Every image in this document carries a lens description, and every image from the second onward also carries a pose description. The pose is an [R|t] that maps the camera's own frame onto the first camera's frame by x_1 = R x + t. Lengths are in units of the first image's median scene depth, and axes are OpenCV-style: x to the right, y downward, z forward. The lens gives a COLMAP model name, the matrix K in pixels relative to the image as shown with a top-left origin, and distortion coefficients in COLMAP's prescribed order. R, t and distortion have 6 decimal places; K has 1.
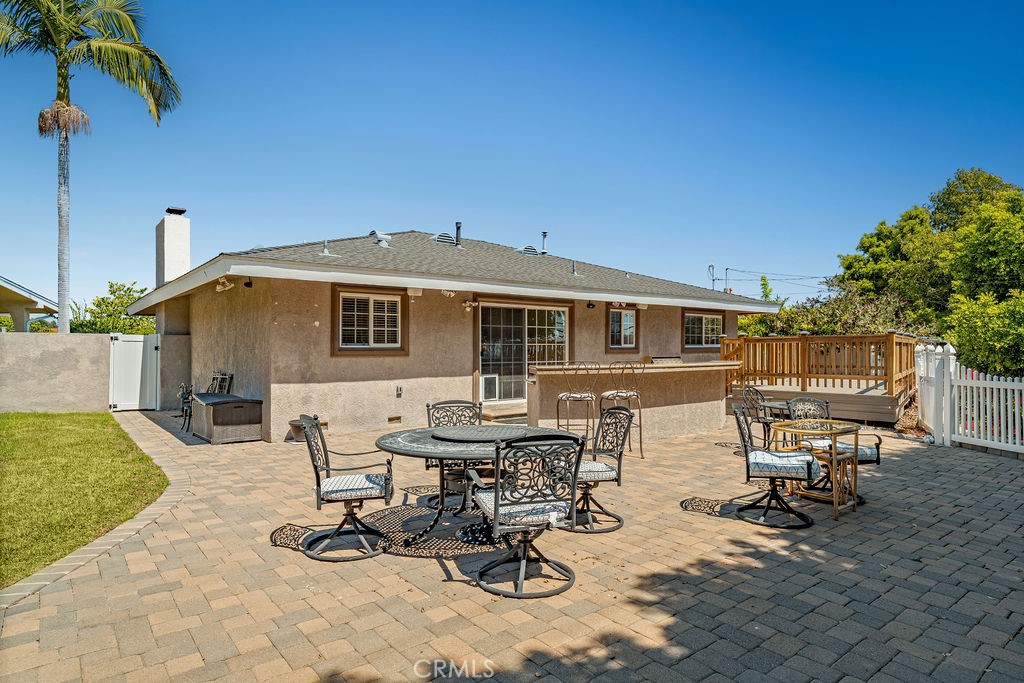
lens RADIAL K [[553.4, 0, 512.0], [0, 553.4, 341.5], [0, 0, 1]] dist [-0.003000, -0.001065]
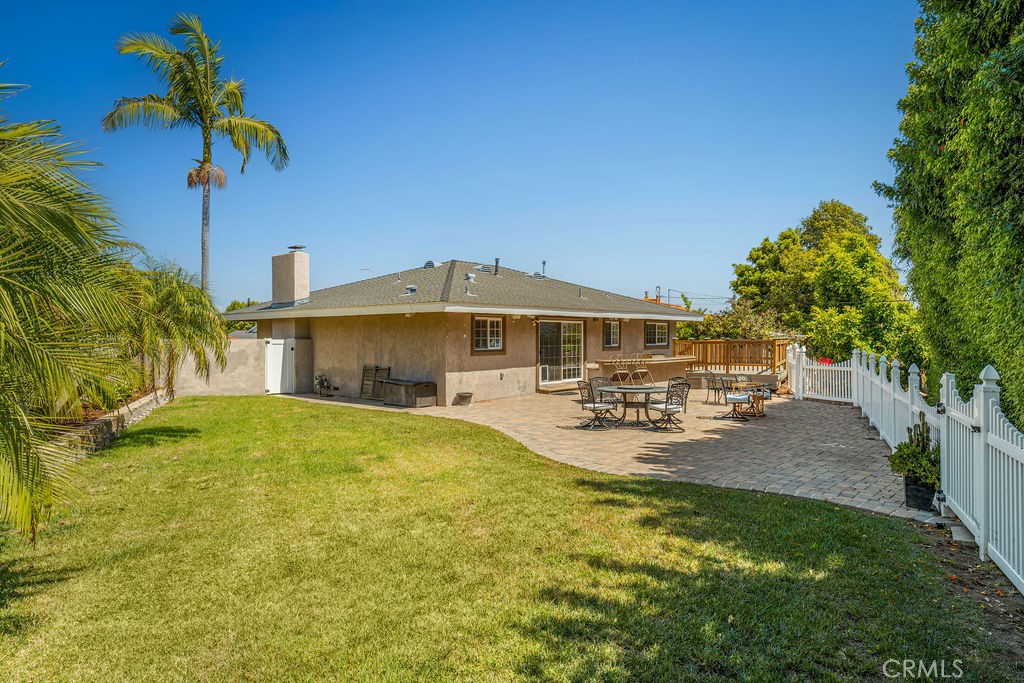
lens RADIAL K [[553.4, 0, 512.0], [0, 553.4, 341.5], [0, 0, 1]] dist [-0.003000, -0.001065]
pose [[0.986642, -0.003284, 0.162870, -0.334962], [0.000479, 0.999851, 0.017261, -0.031080], [-0.162902, -0.016952, 0.986497, -0.472997]]
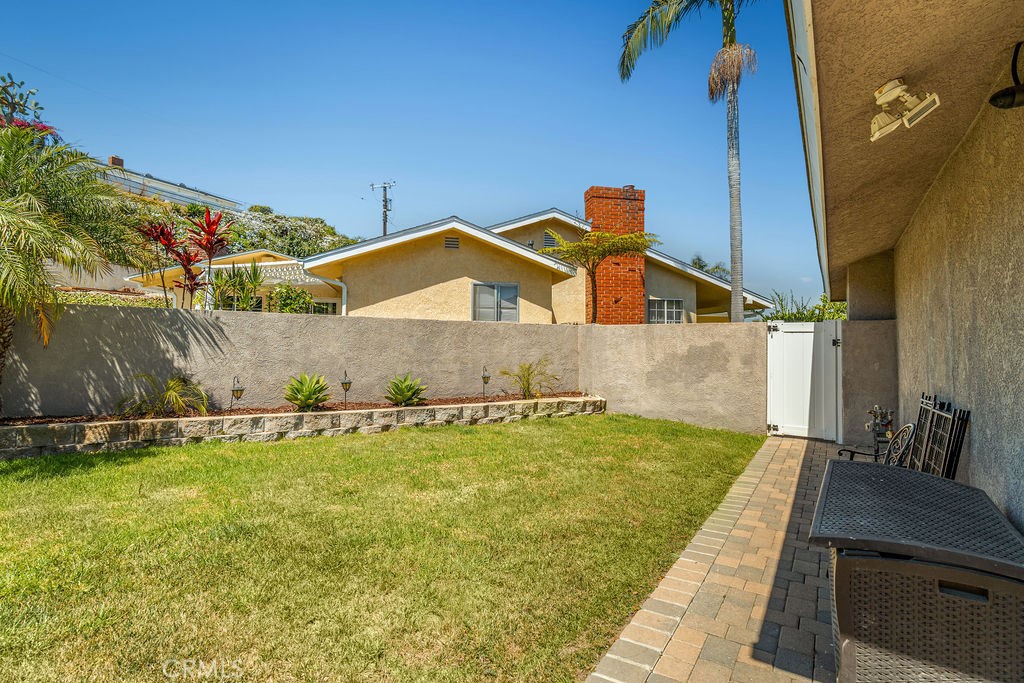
lens RADIAL K [[475.1, 0, 513.5], [0, 475.1, 337.3], [0, 0, 1]] dist [-0.002498, -0.000353]
pose [[0.280620, -0.017875, -0.959652, -0.241469], [0.008873, 0.999832, -0.016028, 0.011836], [0.959778, -0.004017, 0.280732, 0.520048]]
